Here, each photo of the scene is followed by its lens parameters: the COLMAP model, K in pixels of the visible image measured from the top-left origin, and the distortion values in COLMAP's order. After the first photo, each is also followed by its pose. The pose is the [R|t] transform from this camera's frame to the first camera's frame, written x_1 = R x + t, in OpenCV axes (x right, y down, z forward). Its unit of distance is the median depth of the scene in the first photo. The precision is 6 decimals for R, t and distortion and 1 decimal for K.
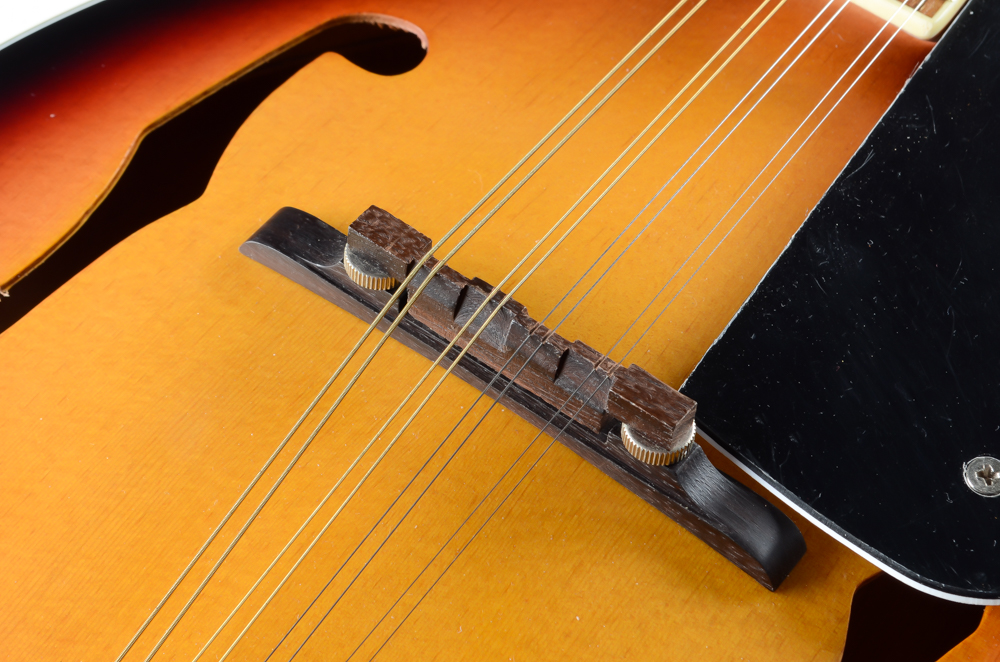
lens RADIAL K [[2211.2, 0, 504.8], [0, 2211.2, 331.8], [0, 0, 1]] dist [-0.063201, 0.000000]
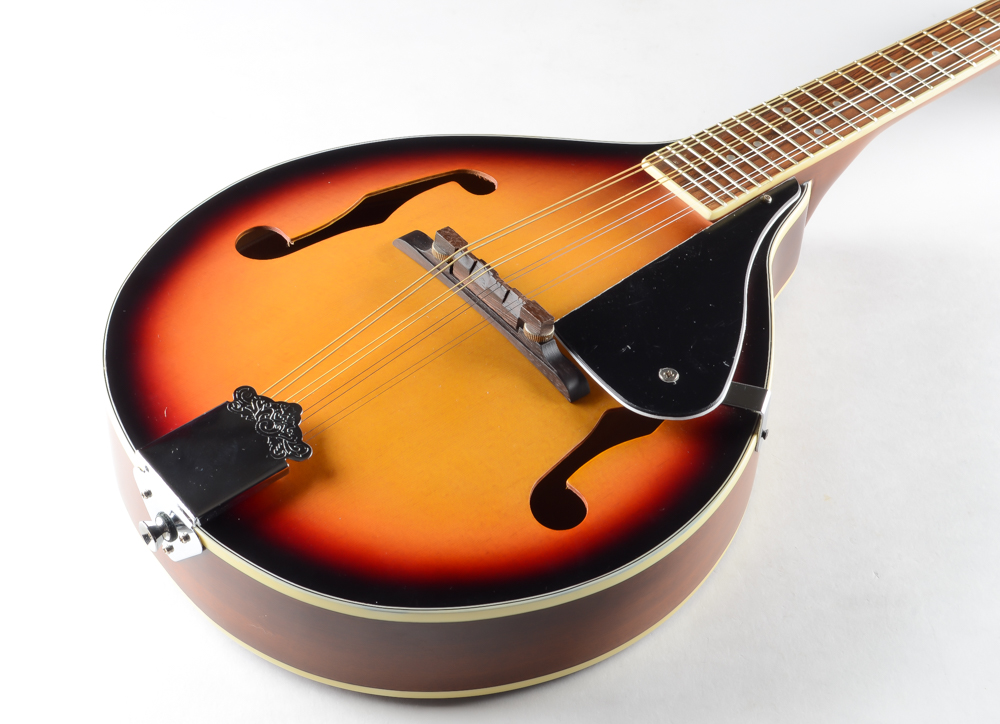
lens RADIAL K [[2098.9, 0, 500.0], [0, 2098.9, 366.0], [0, 0, 1]] dist [-0.335222, 0.000000]
pose [[0.971408, 0.196836, -0.132748, 0.335511], [-0.217531, 0.961919, -0.165507, 0.465085], [0.095115, 0.189651, 0.977234, -1.223760]]
